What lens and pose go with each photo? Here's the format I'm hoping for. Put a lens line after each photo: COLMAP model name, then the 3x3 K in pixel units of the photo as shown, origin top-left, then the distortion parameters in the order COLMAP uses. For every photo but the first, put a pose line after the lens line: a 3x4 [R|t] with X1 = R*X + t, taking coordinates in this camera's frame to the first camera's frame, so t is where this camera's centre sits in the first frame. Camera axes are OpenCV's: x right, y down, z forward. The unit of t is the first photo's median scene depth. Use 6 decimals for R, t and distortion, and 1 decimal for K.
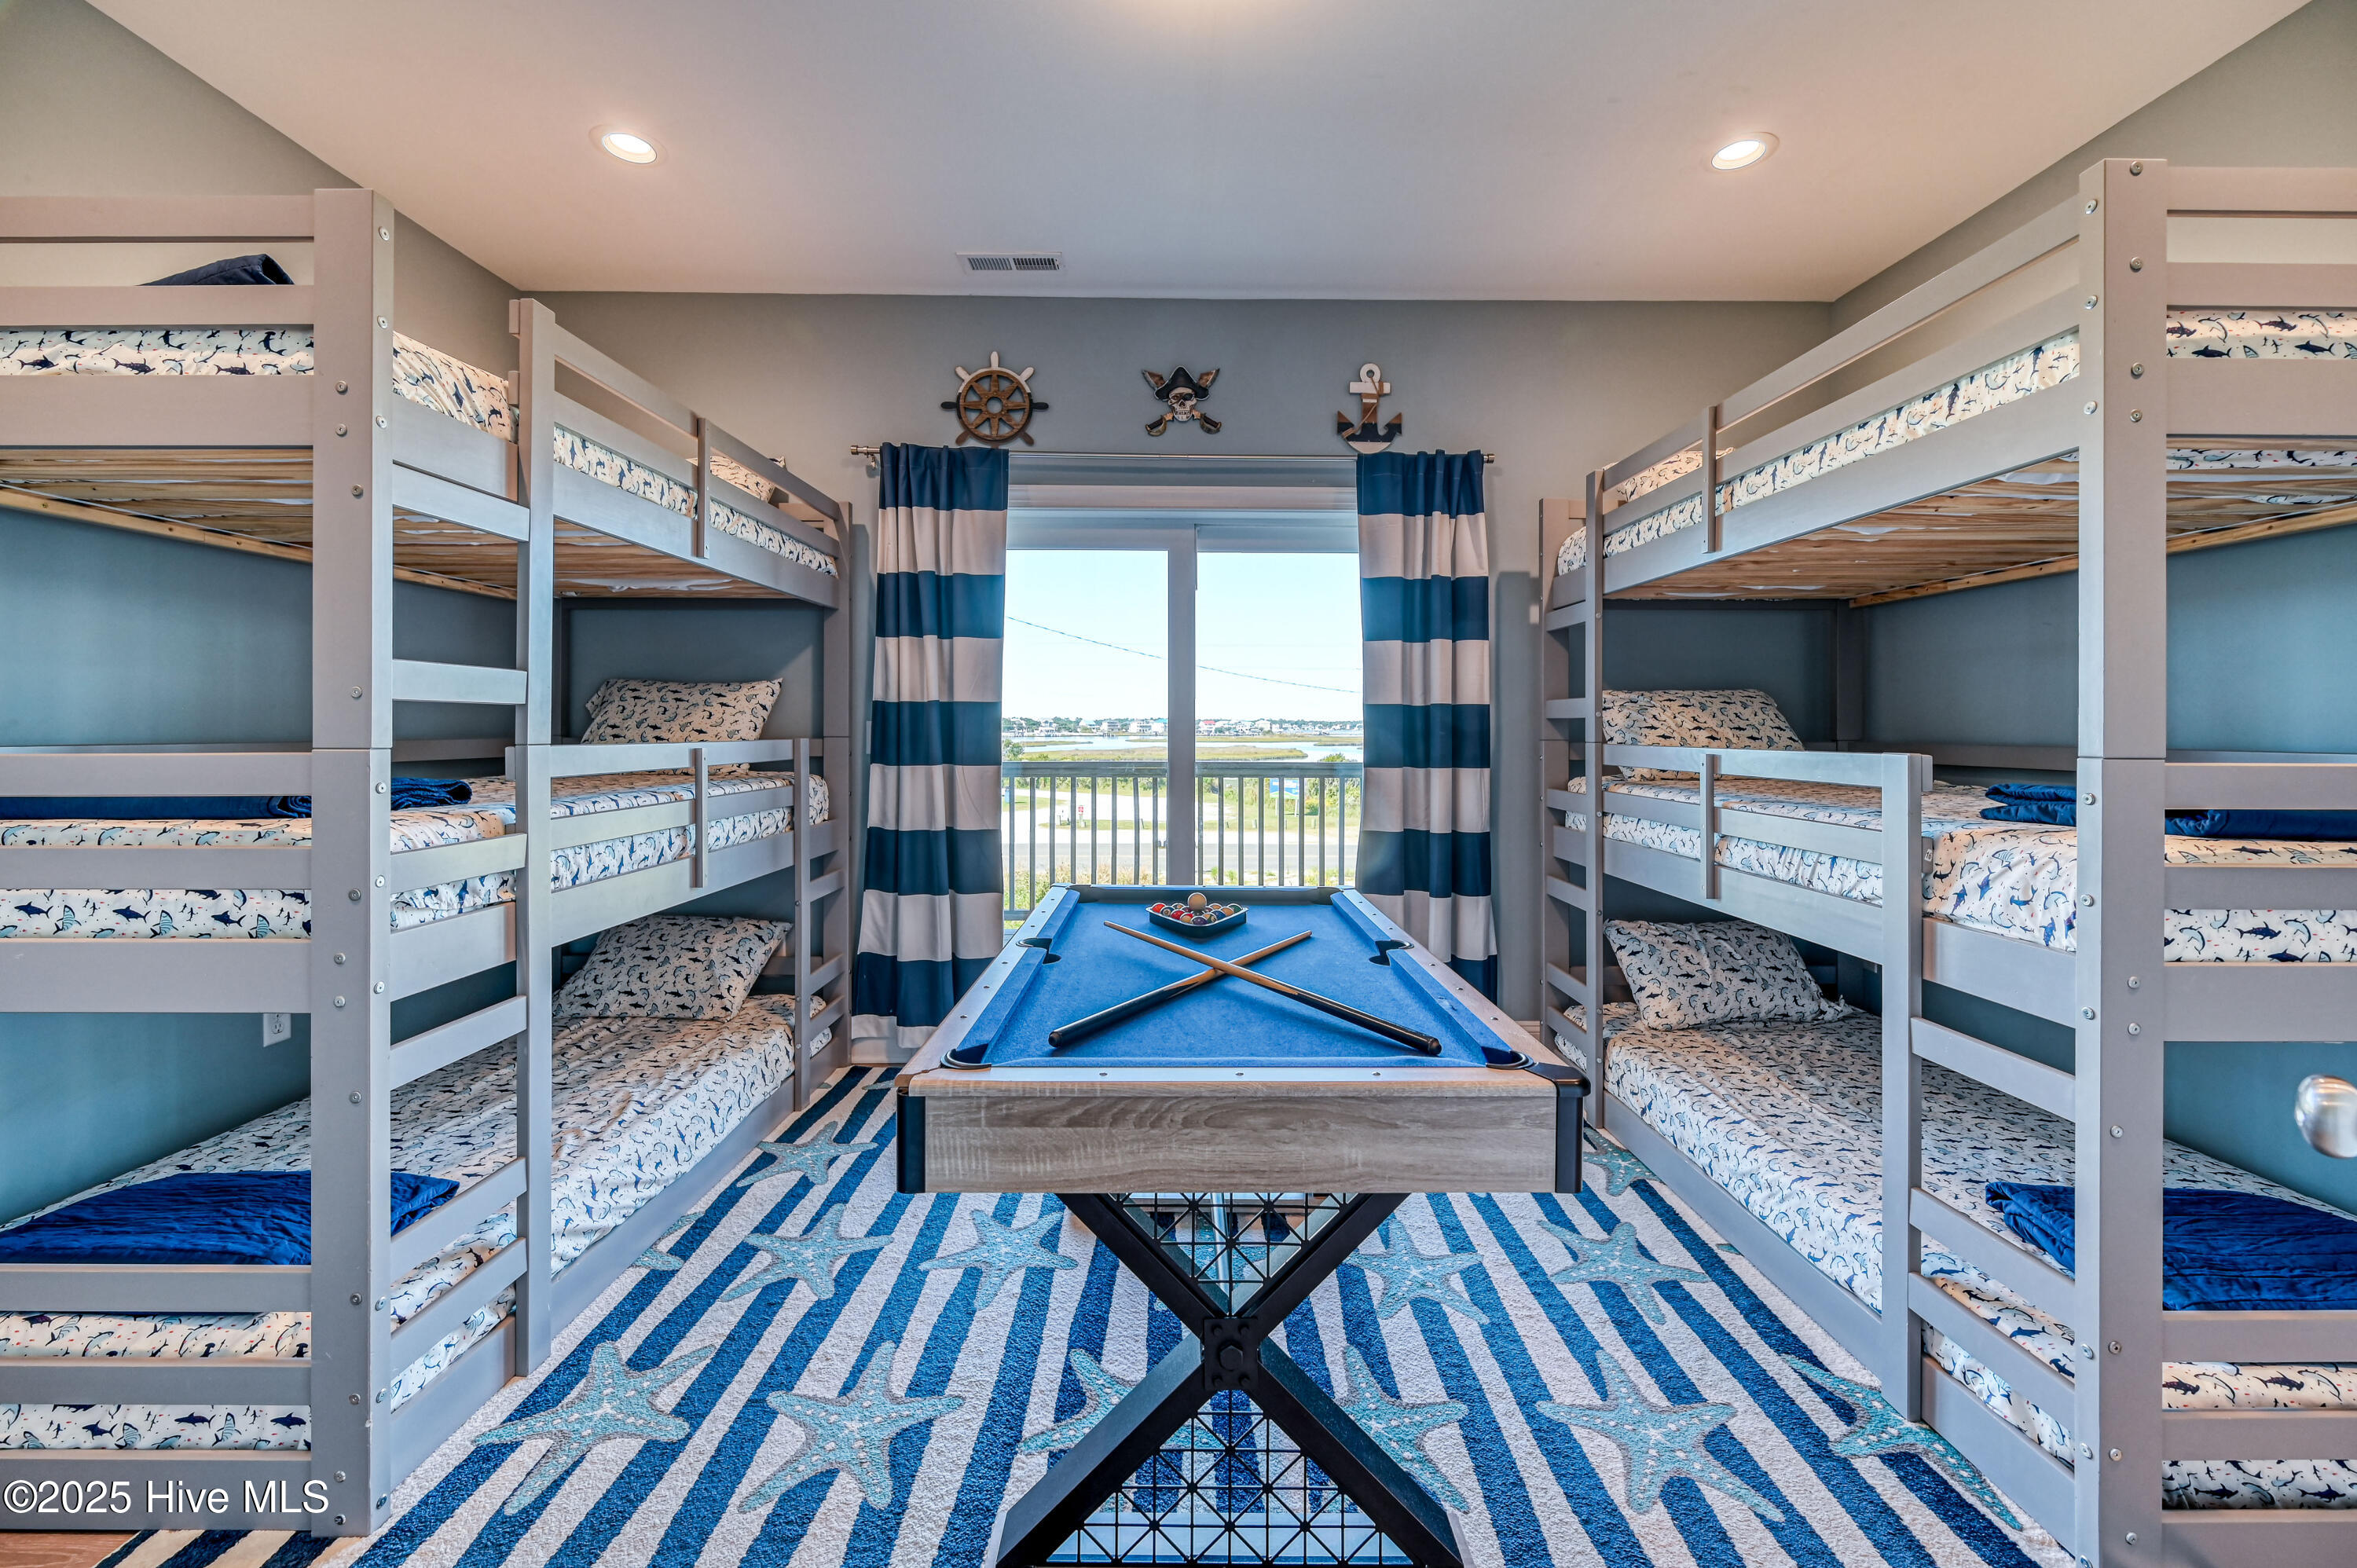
lens RADIAL K [[924.2, 0, 1178.9], [0, 924.2, 720.5], [0, 0, 1]] dist [-0.001395, 0.000001]
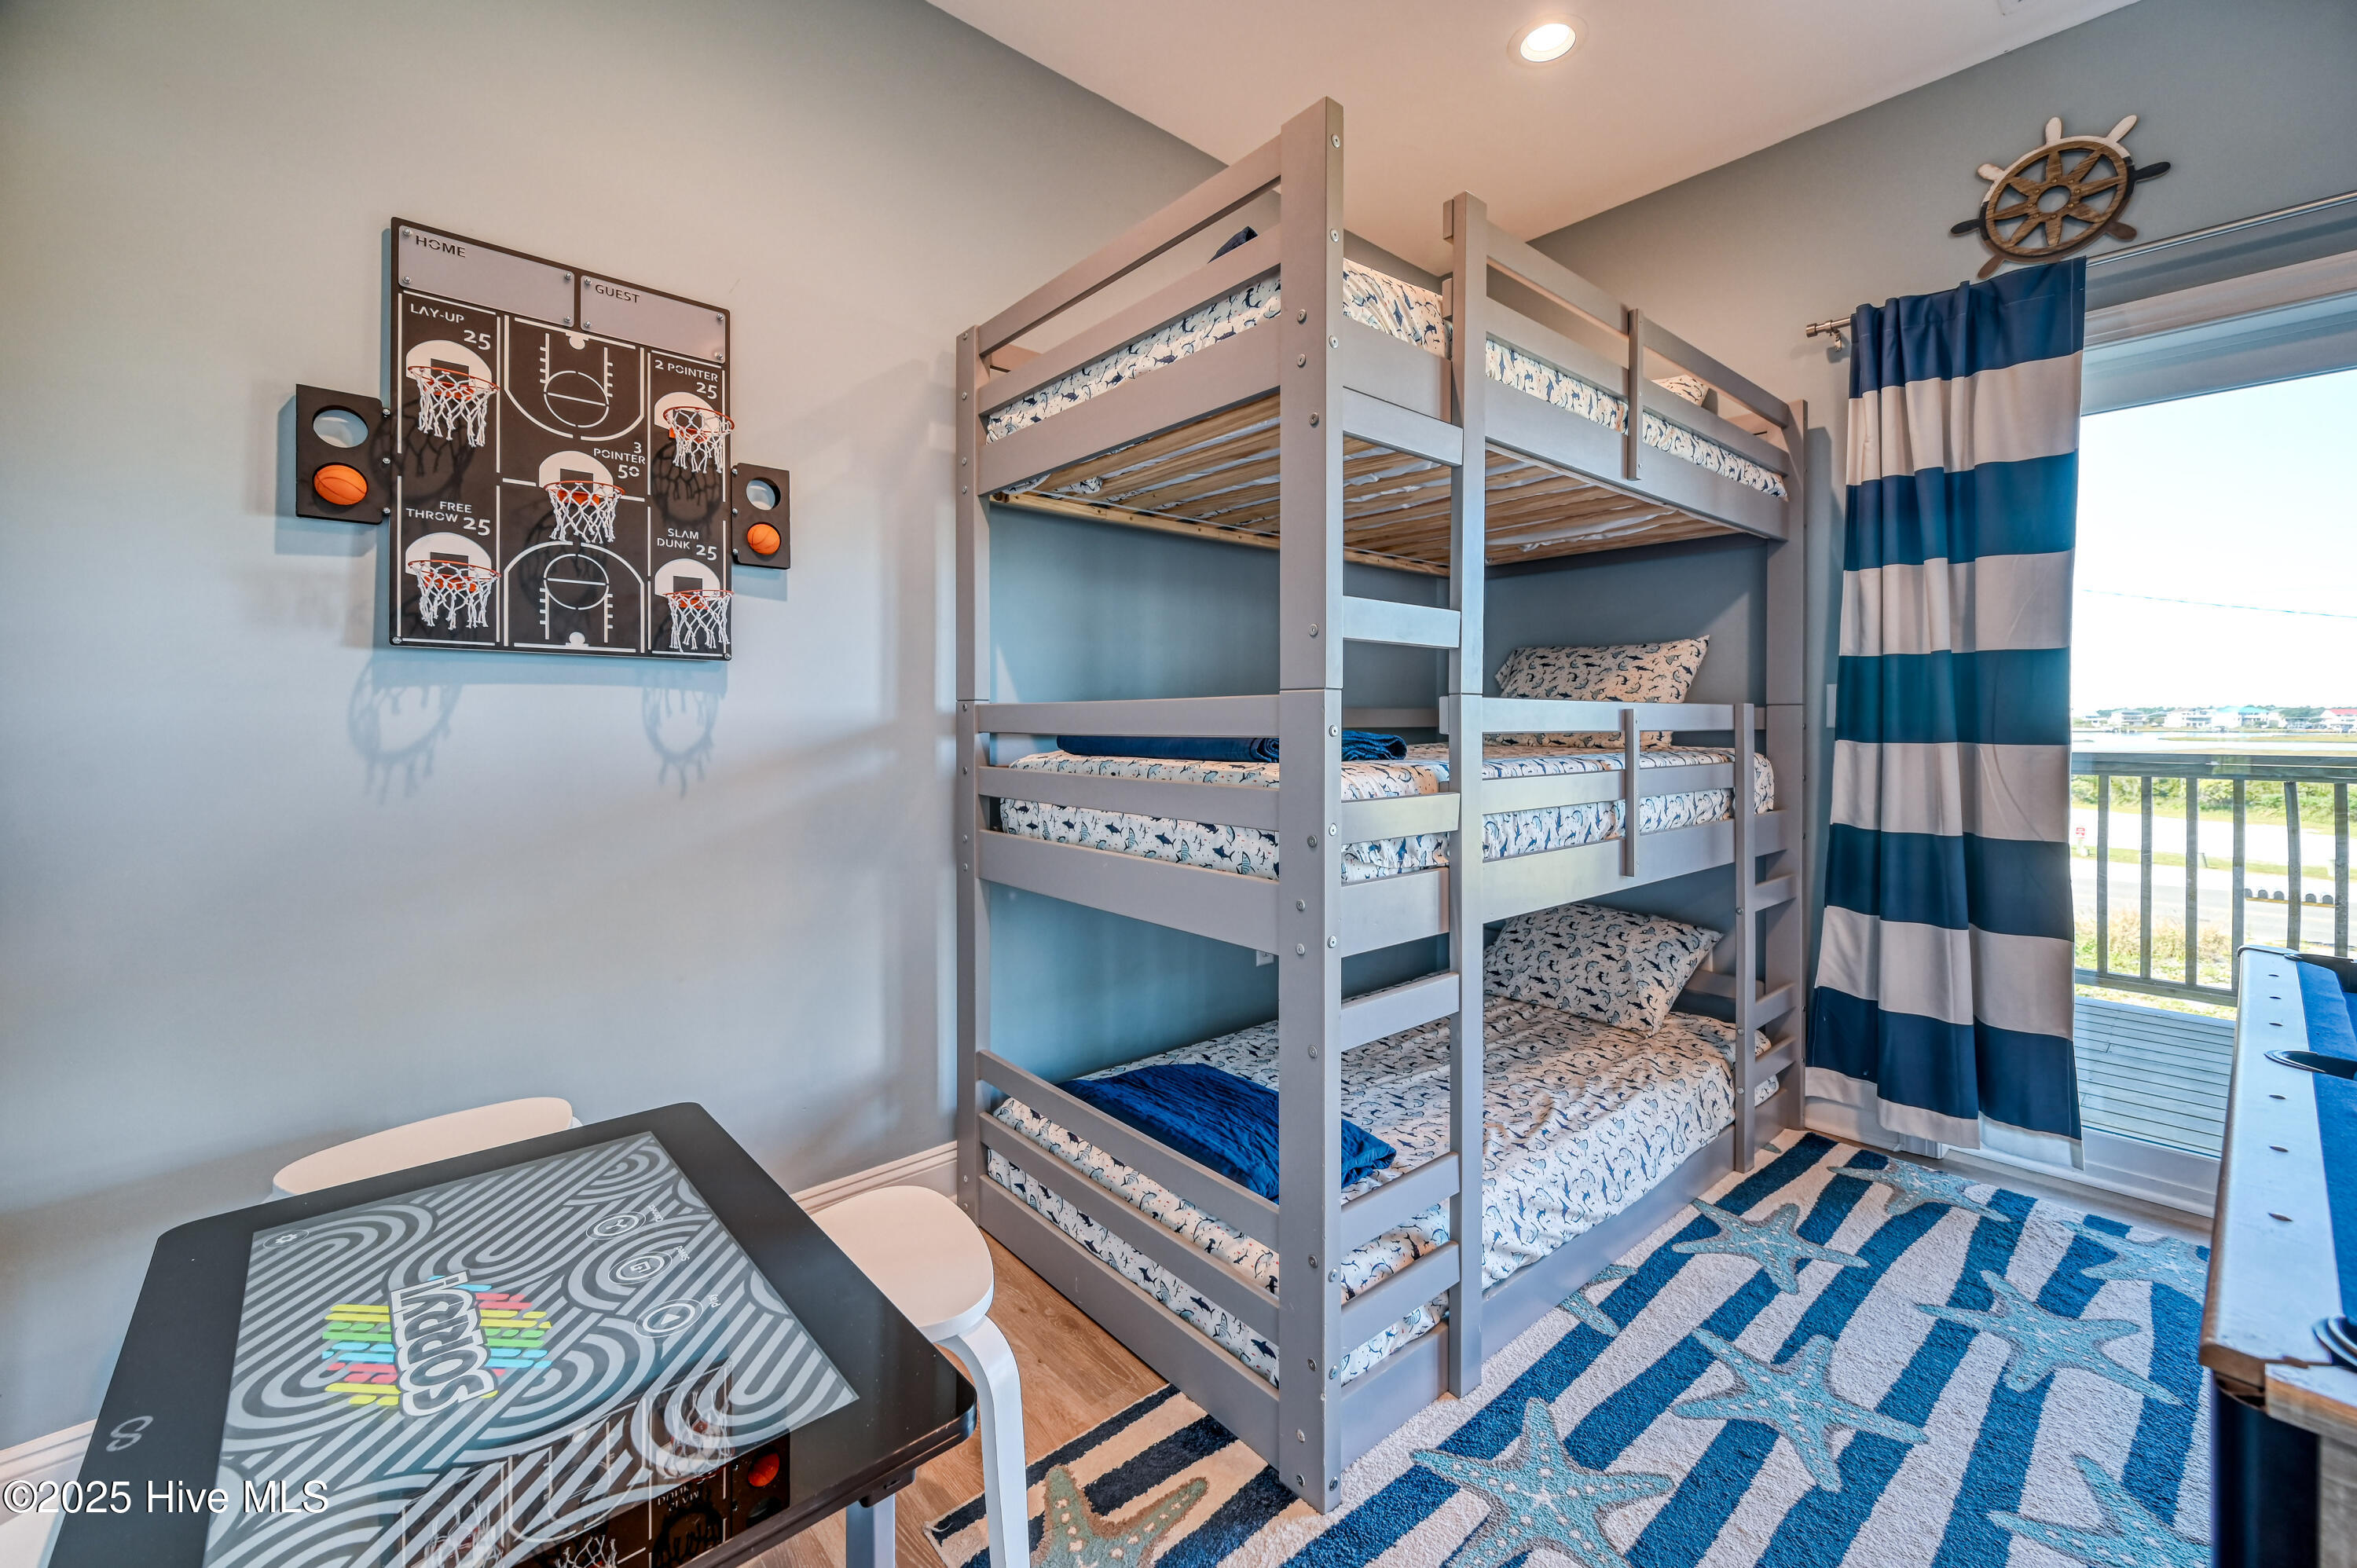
lens RADIAL K [[942.0, 0, 1181.1], [0, 942.0, 787.4], [0, 0, 1]] dist [-0.000570, -0.000145]
pose [[0.642596, 0.048787, -0.764650, -0.158361], [0.012349, 0.997182, 0.074001, 0.039702], [0.766106, -0.056996, 0.640182, 0.183321]]
